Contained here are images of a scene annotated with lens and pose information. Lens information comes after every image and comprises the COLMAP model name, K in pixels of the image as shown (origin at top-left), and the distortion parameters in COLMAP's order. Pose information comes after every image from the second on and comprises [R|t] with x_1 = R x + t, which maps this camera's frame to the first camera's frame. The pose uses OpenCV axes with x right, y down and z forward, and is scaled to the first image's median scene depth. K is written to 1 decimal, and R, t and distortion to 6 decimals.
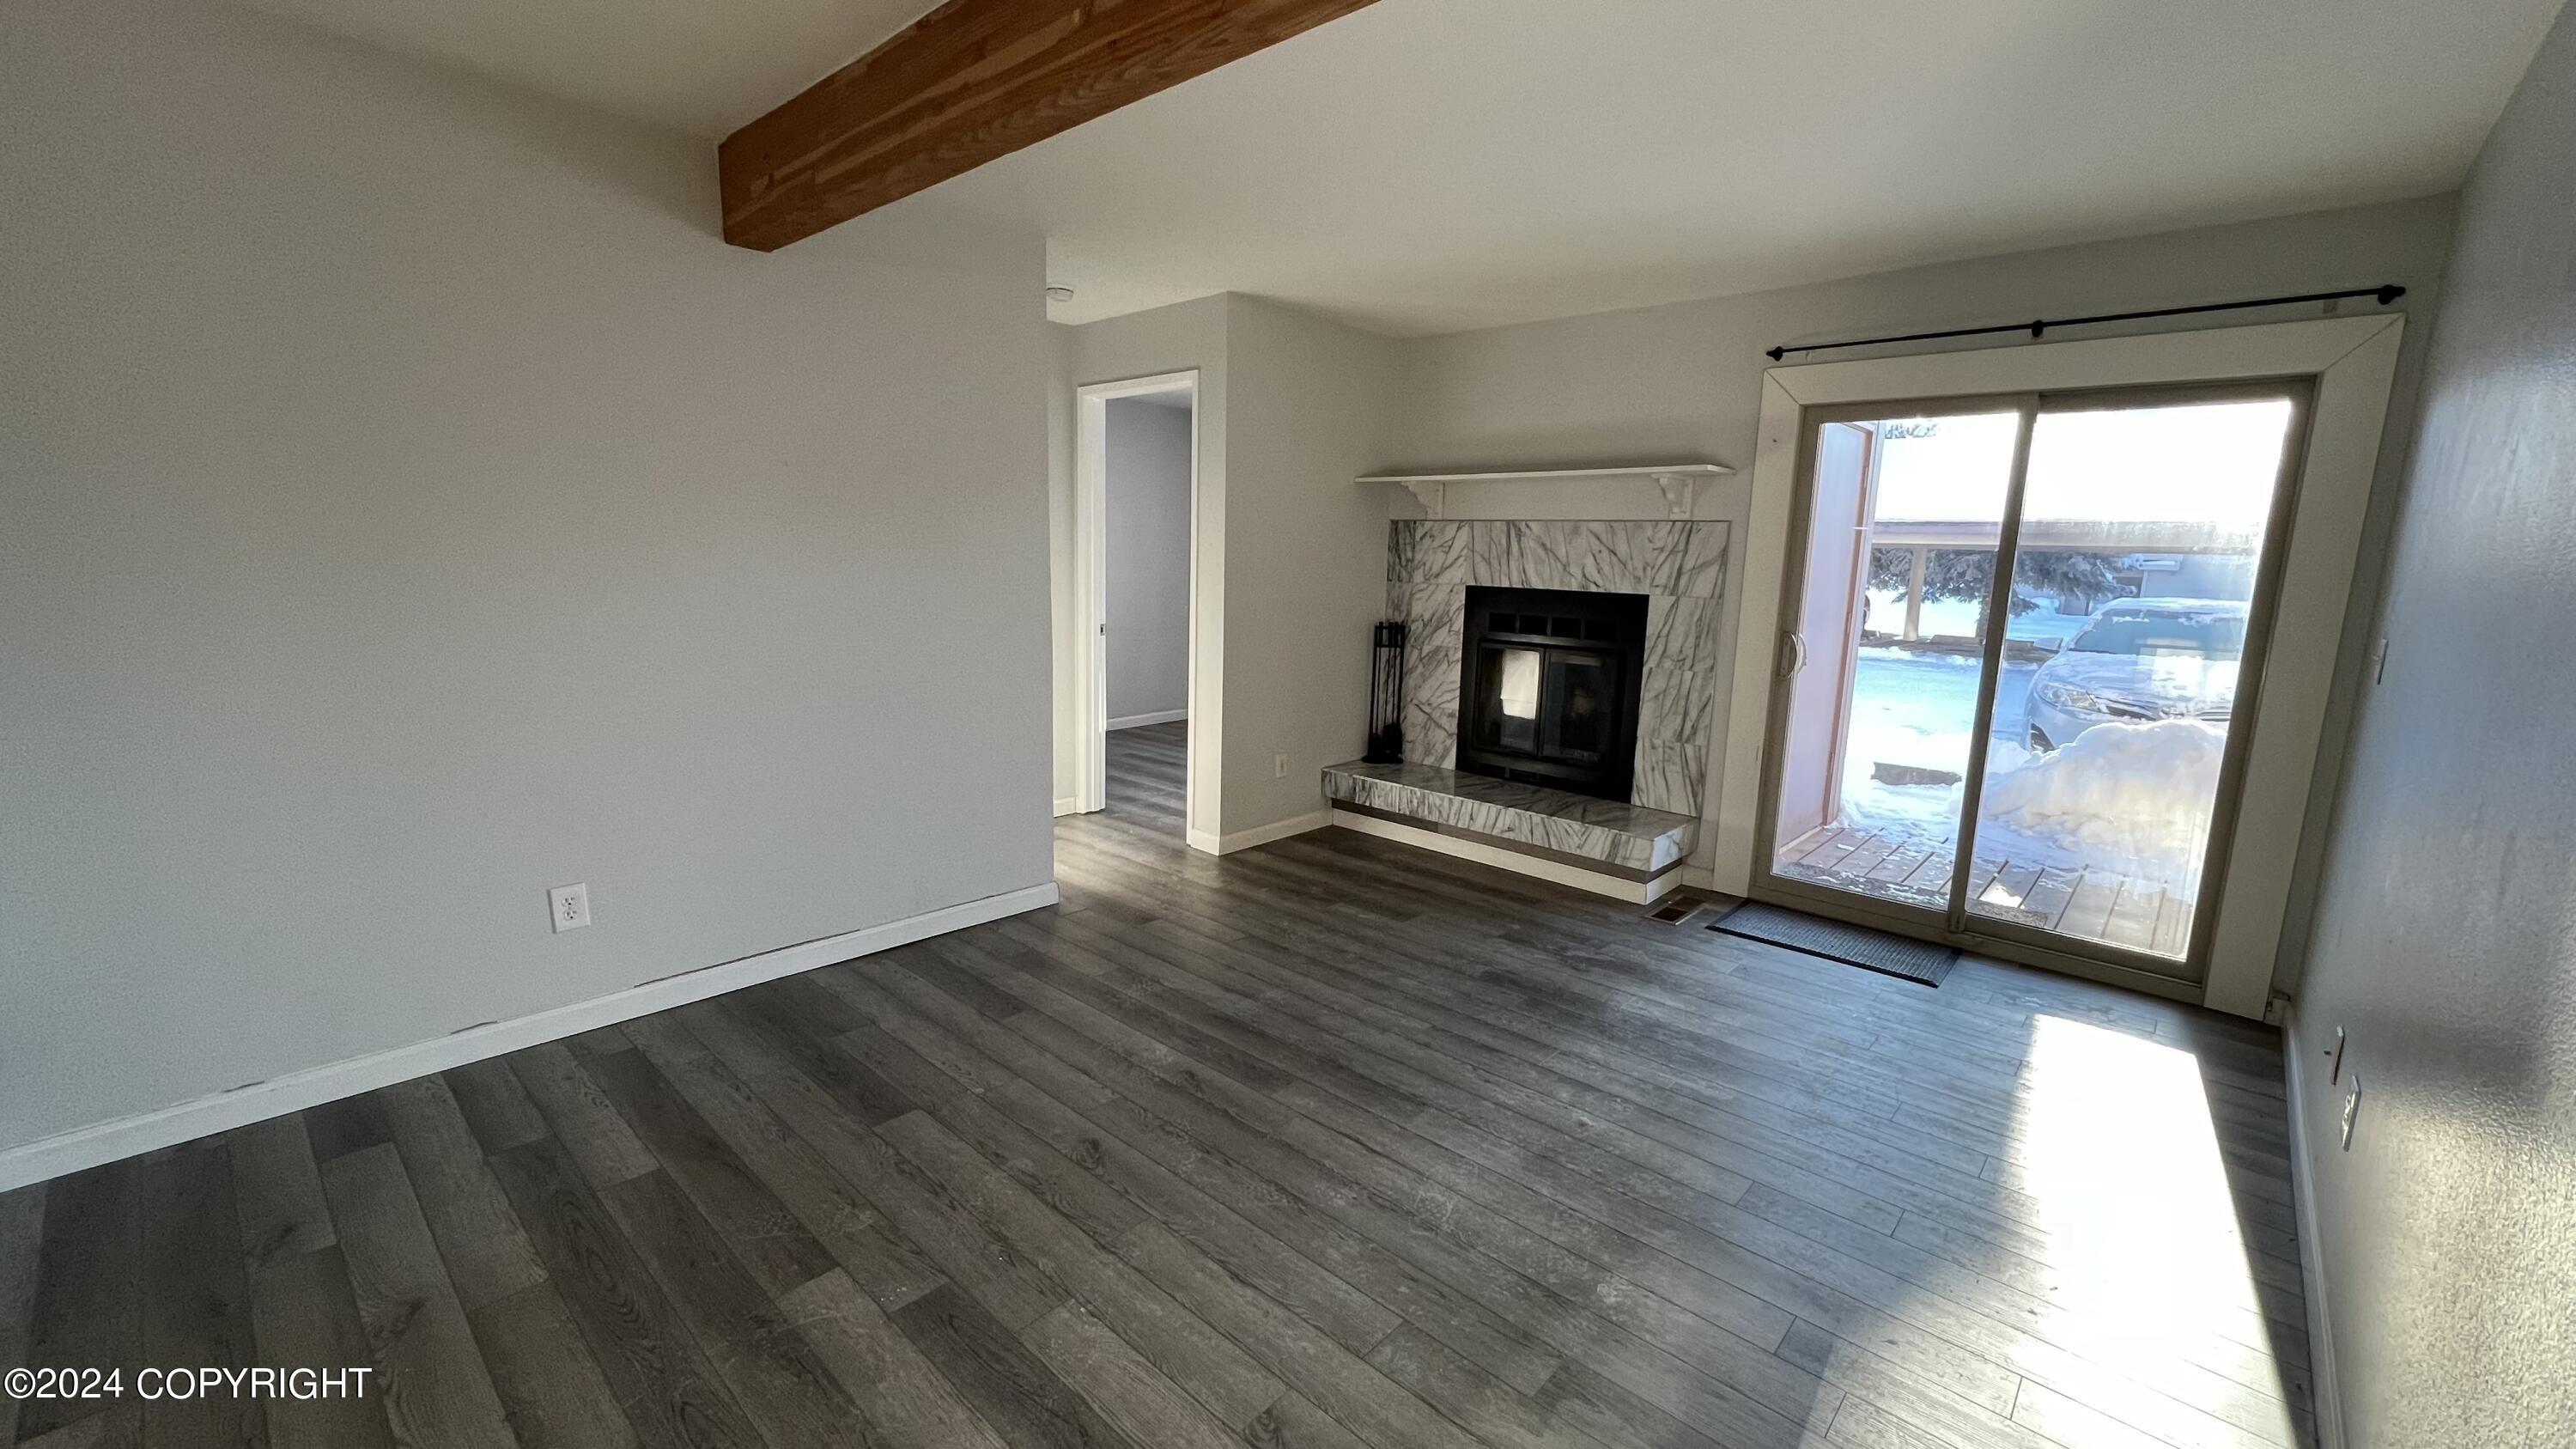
lens RADIAL K [[1030.2, 0, 1295.0], [0, 1030.2, 729.2], [0, 0, 1]] dist [-0.003290, -0.000337]
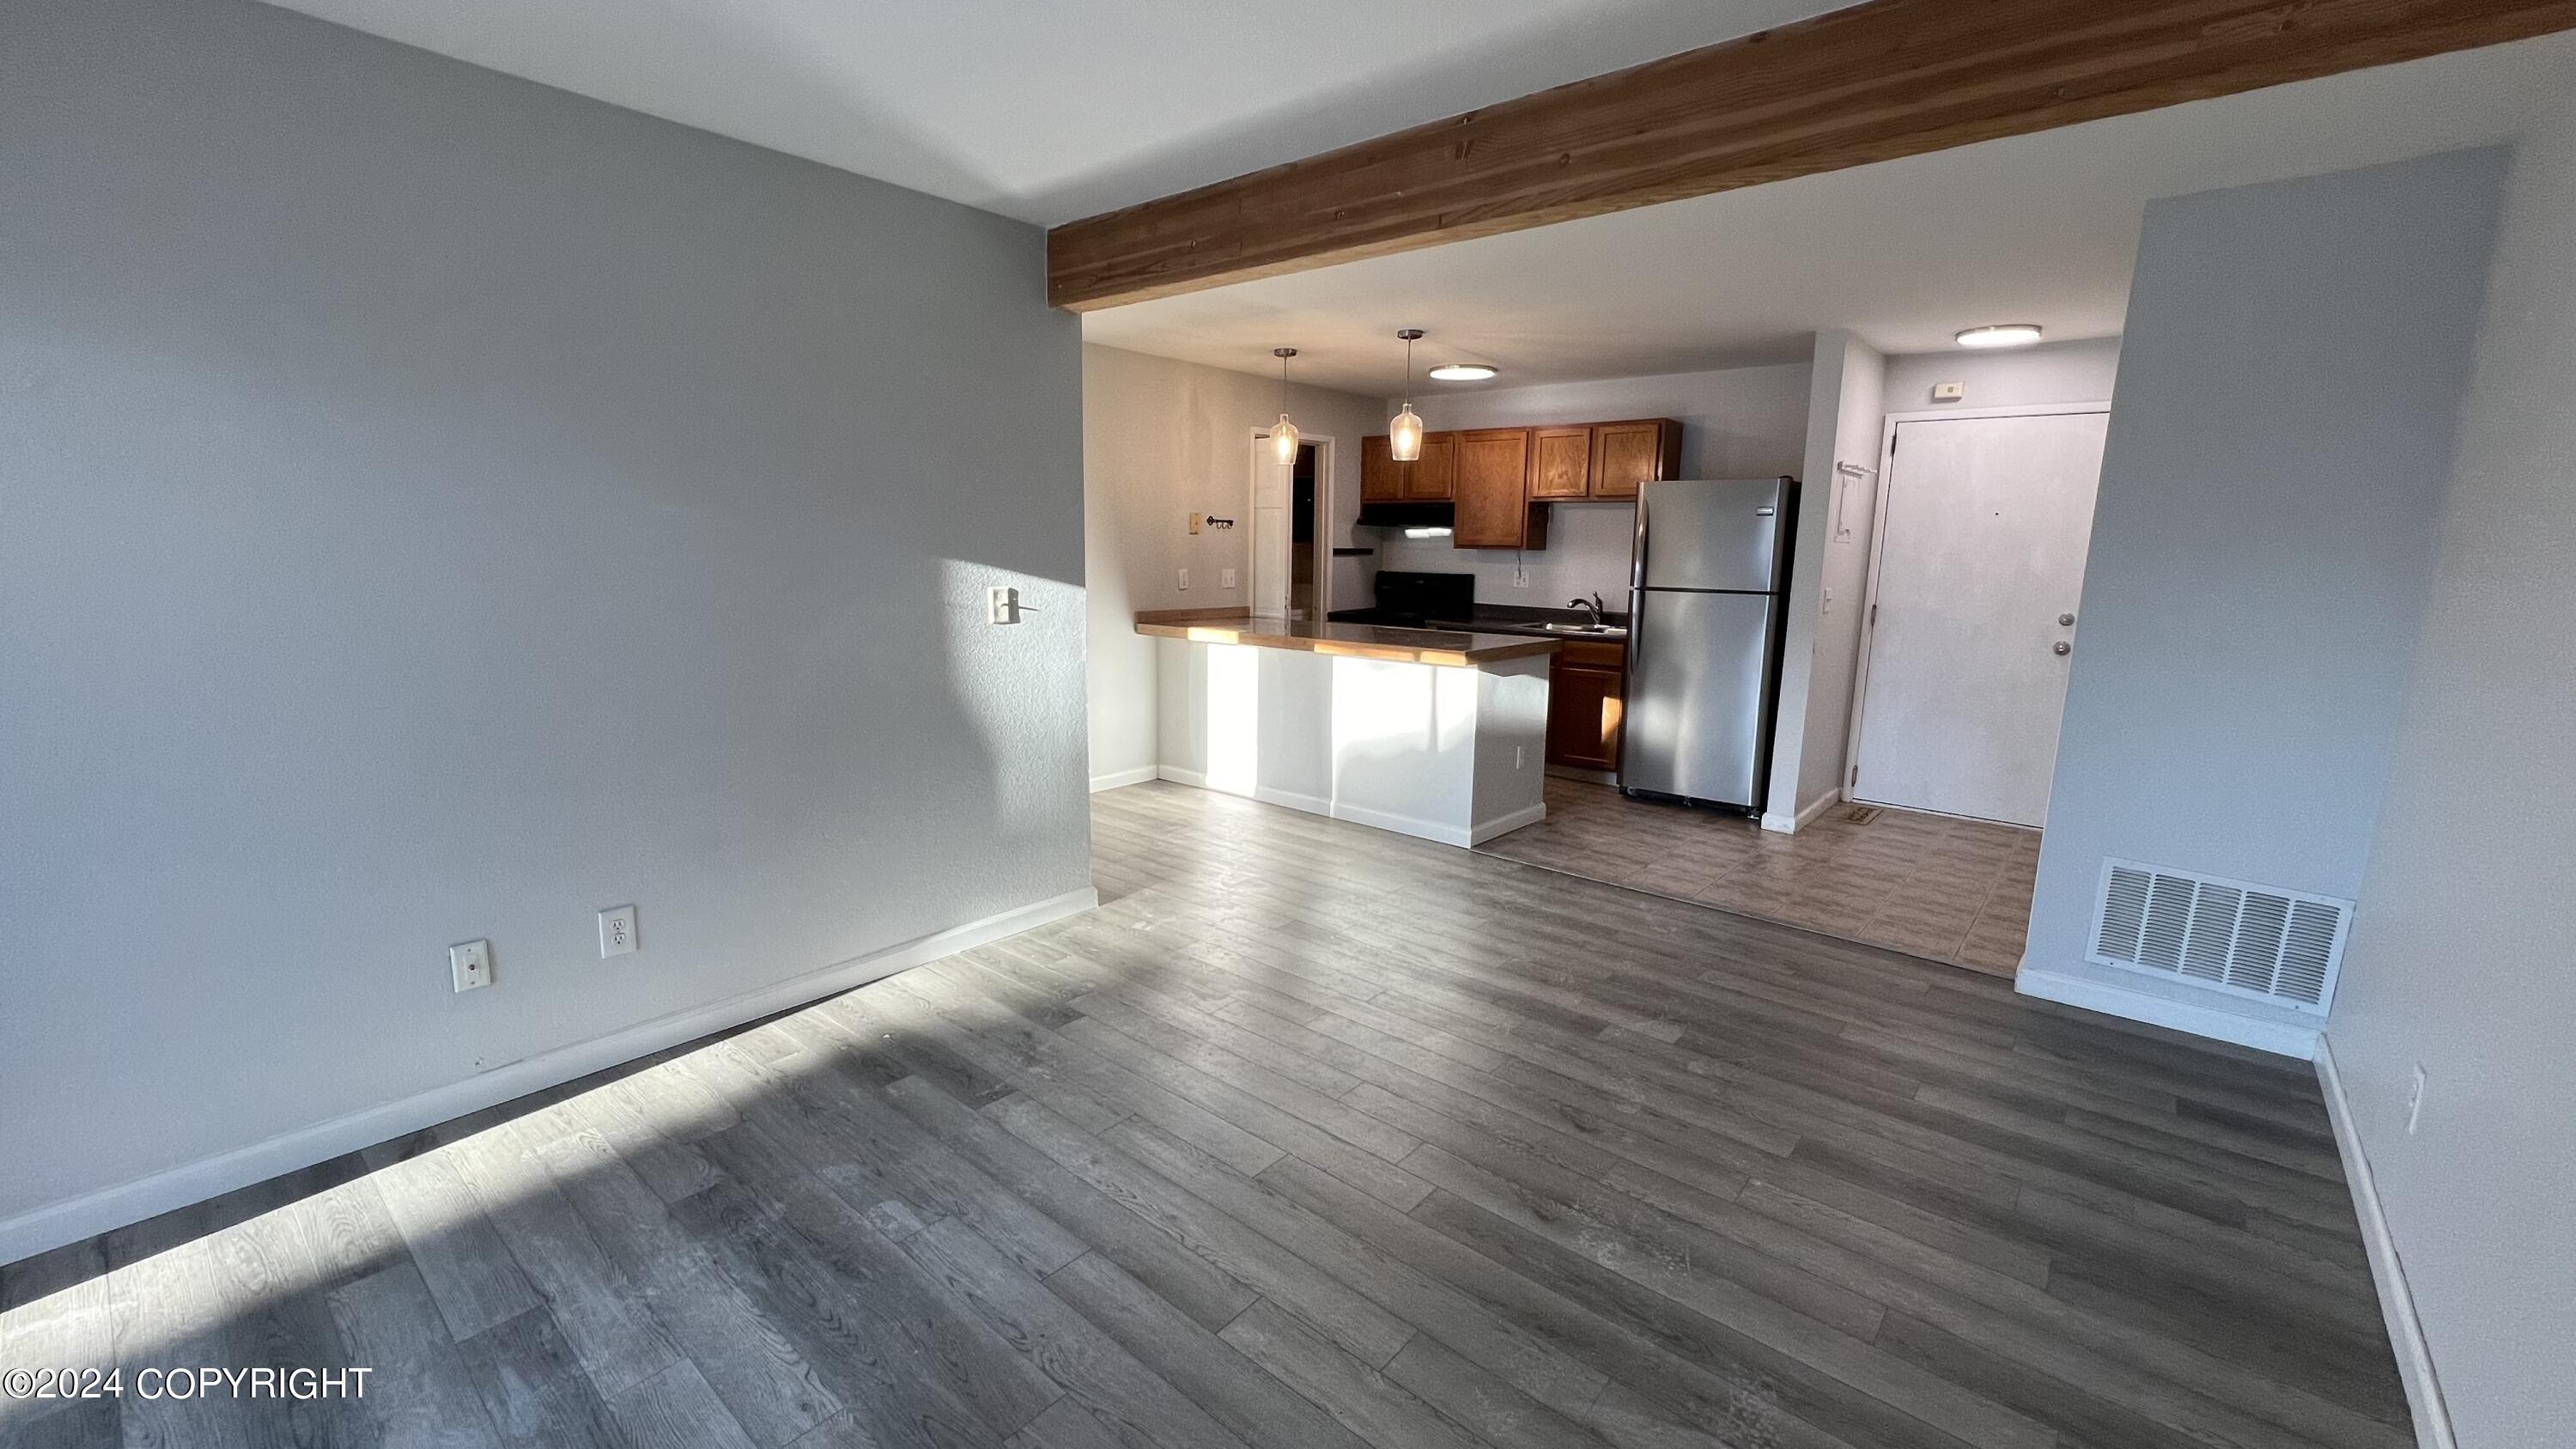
lens RADIAL K [[1030.2, 0, 1292.8], [0, 1030.2, 731.8], [0, 0, 1]] dist [-0.003290, -0.000337]
pose [[-0.998243, -0.037489, -0.045875, 0.087410], [-0.051173, 0.935795, 0.348810, -0.176773], [0.029854, 0.350545, -0.936070, 0.974382]]
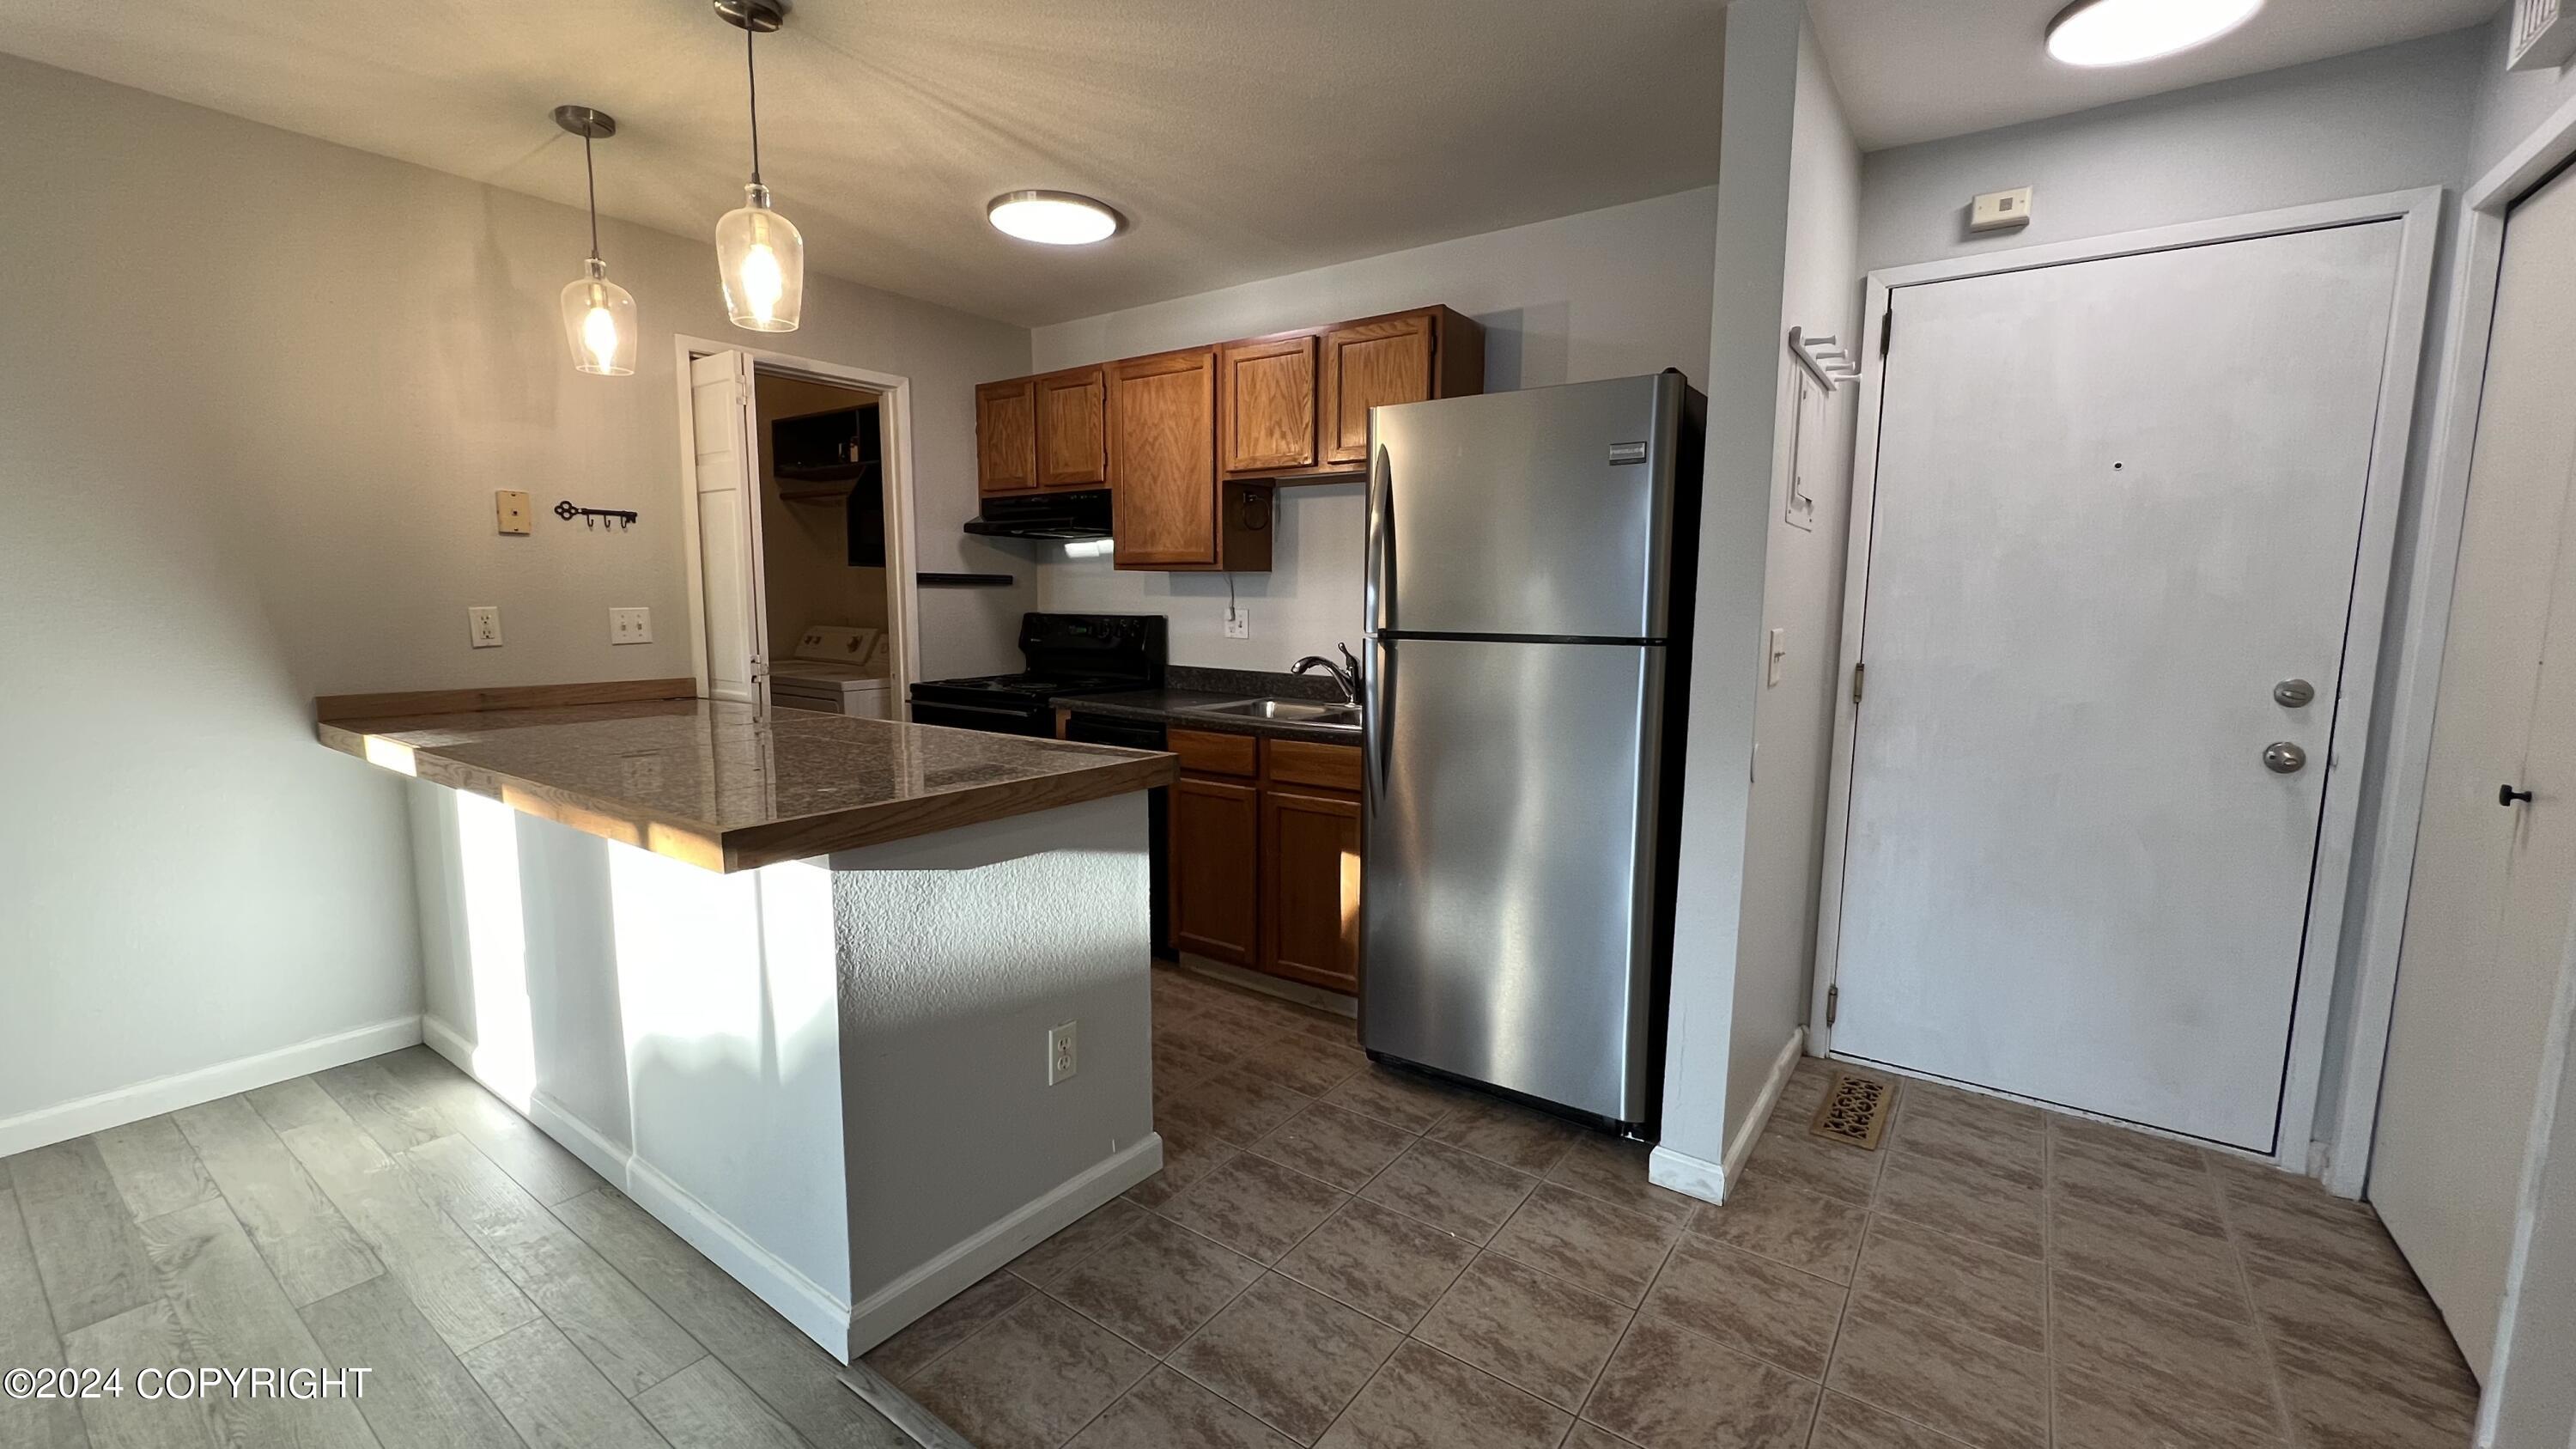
lens RADIAL K [[1030.2, 0, 1286.5], [0, 1030.2, 730.3], [0, 0, 1]] dist [-0.003290, -0.000337]
pose [[-0.993039, -0.023354, -0.115452, -0.260638], [-0.056602, 0.954180, 0.293831, -0.044119], [0.103299, 0.298321, -0.948859, 0.330022]]
